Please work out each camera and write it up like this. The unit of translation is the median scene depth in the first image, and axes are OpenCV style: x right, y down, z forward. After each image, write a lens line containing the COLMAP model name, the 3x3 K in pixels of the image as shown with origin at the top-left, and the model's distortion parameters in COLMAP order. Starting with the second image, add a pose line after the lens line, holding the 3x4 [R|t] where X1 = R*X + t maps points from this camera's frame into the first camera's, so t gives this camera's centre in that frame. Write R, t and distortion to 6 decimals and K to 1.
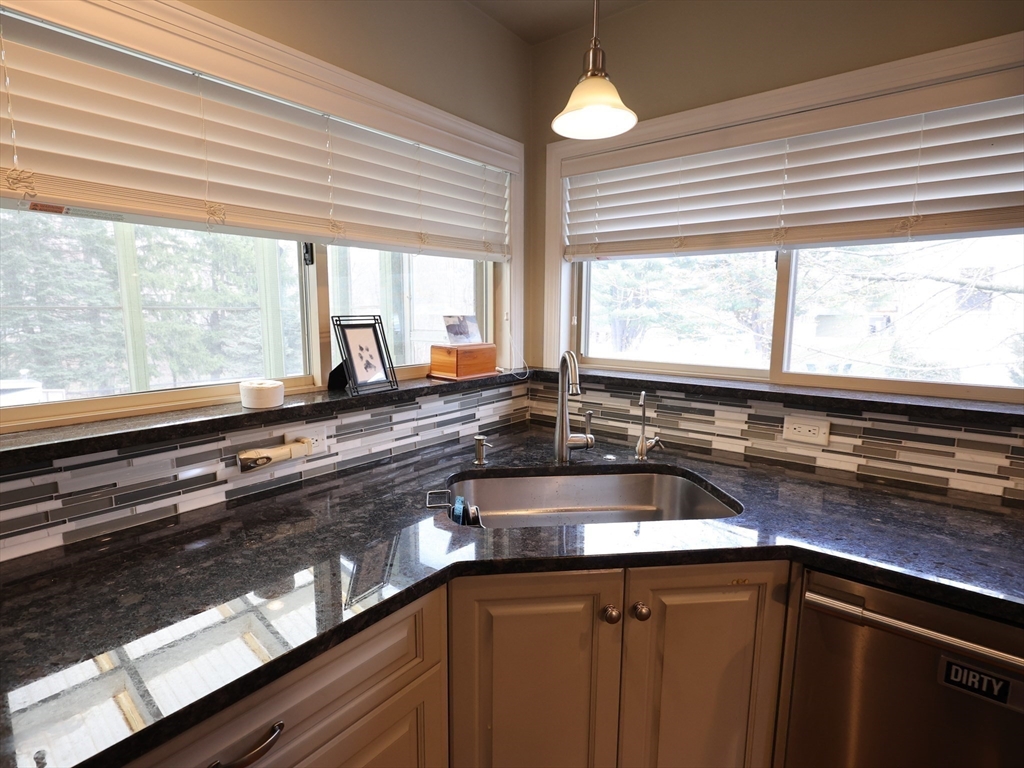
lens RADIAL K [[525.0, 0, 506.7], [0, 525.0, 383.1], [0, 0, 1]] dist [-0.002136, 0.000809]
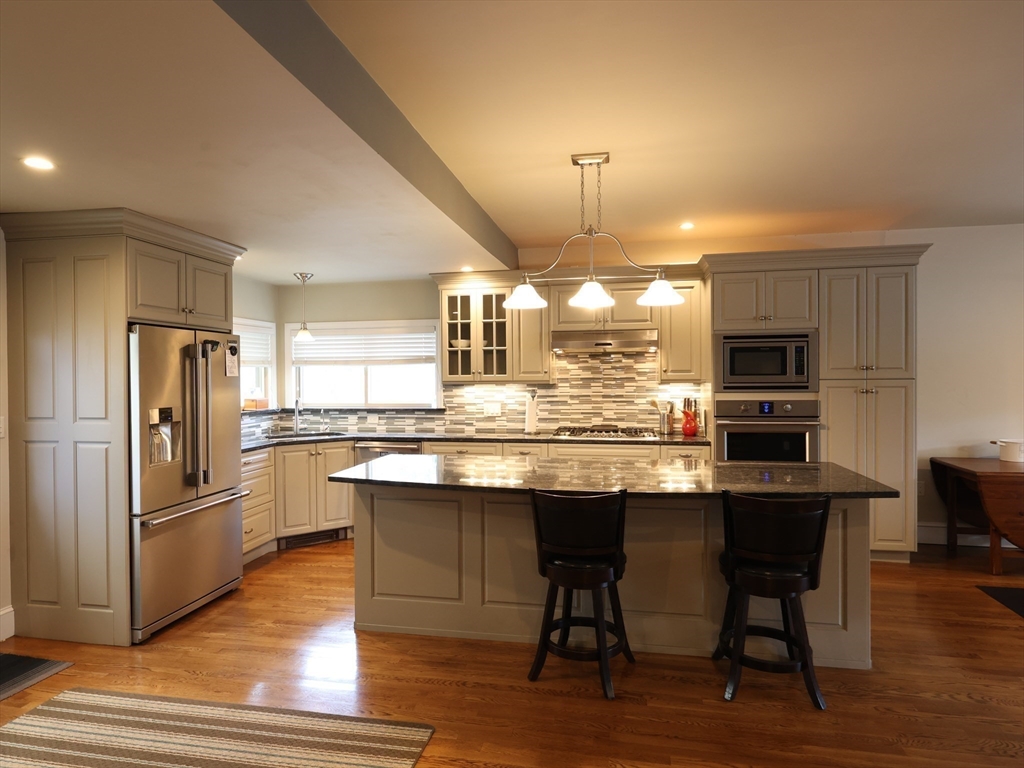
lens RADIAL K [[601.4, 0, 506.7], [0, 601.4, 381.4], [0, 0, 1]] dist [0.000524, 0.000550]
pose [[0.881669, -0.017338, 0.471549, -0.487135], [0.078939, 0.990661, -0.111170, 0.345461], [-0.465218, 0.135239, 0.874804, -2.809786]]
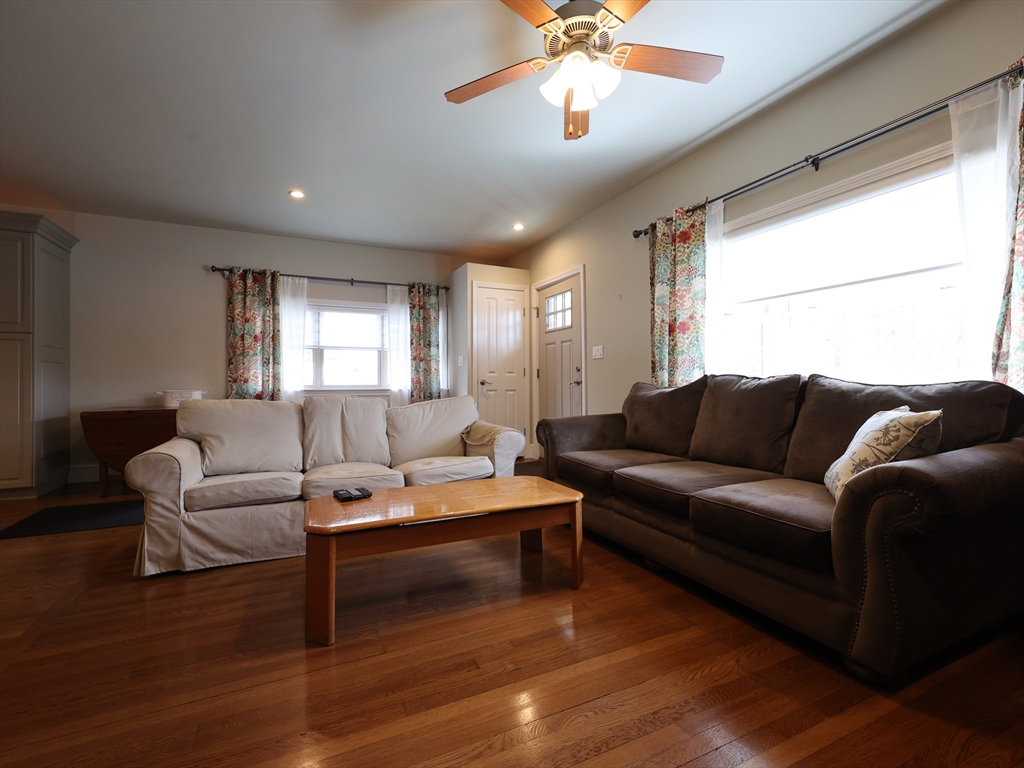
lens RADIAL K [[459.6, 0, 505.8], [0, 459.6, 380.5], [0, 0, 1]] dist [-0.001739, -0.000111]
pose [[0.437382, -0.000914, 0.899276, 1.486893], [0.133958, 0.988909, -0.064149, 0.920461], [-0.889243, 0.148523, 0.432653, -4.509296]]
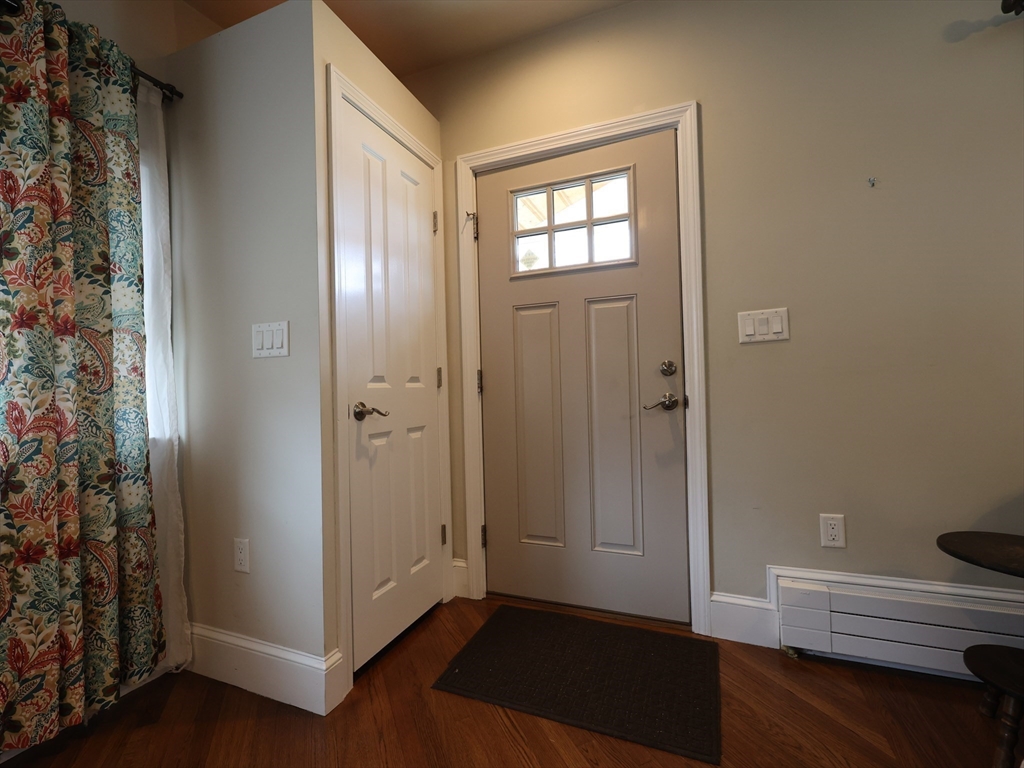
lens RADIAL K [[459.6, 0, 506.8], [0, 459.6, 380.5], [0, 0, 1]] dist [-0.001739, -0.000111]
pose [[-0.290272, 0.014392, 0.956836, 3.437466], [0.159576, 0.986615, 0.033570, 0.632473], [-0.943545, 0.162433, -0.288683, -2.854619]]
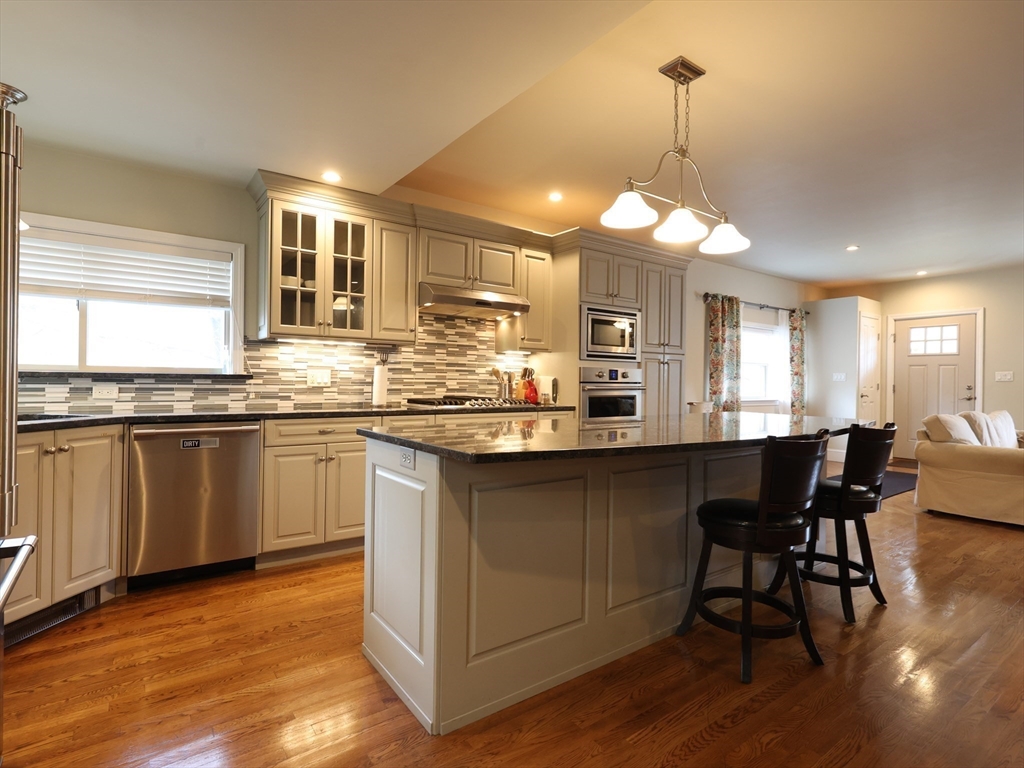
lens RADIAL K [[525.0, 0, 507.3], [0, 525.0, 381.4], [0, 0, 1]] dist [-0.002136, 0.000809]
pose [[0.257991, -0.002239, 0.966145, -0.943301], [0.124604, 0.991723, -0.030975, 0.298813], [-0.958079, 0.128377, 0.256134, -0.952518]]
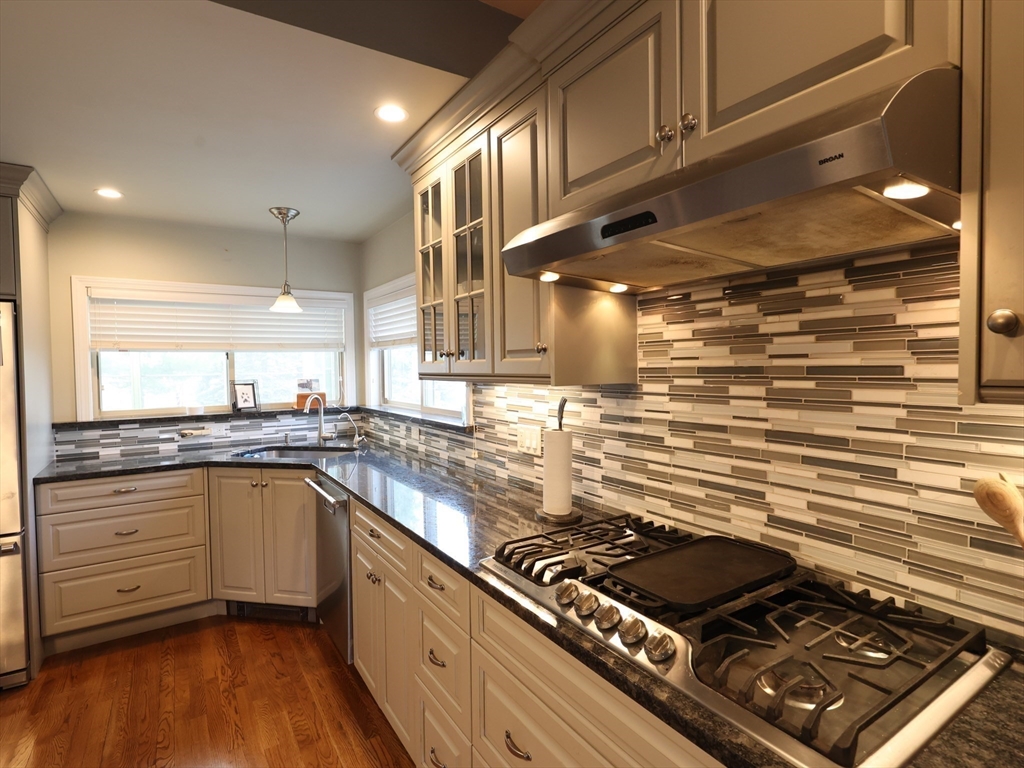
lens RADIAL K [[525.0, 0, 507.8], [0, 525.0, 382.1], [0, 0, 1]] dist [-0.002136, 0.000809]
pose [[0.950035, -0.006831, -0.312070, 1.575726], [-0.026563, 0.994364, -0.102634, 0.092773], [0.311012, 0.105796, 0.944499, -0.873436]]
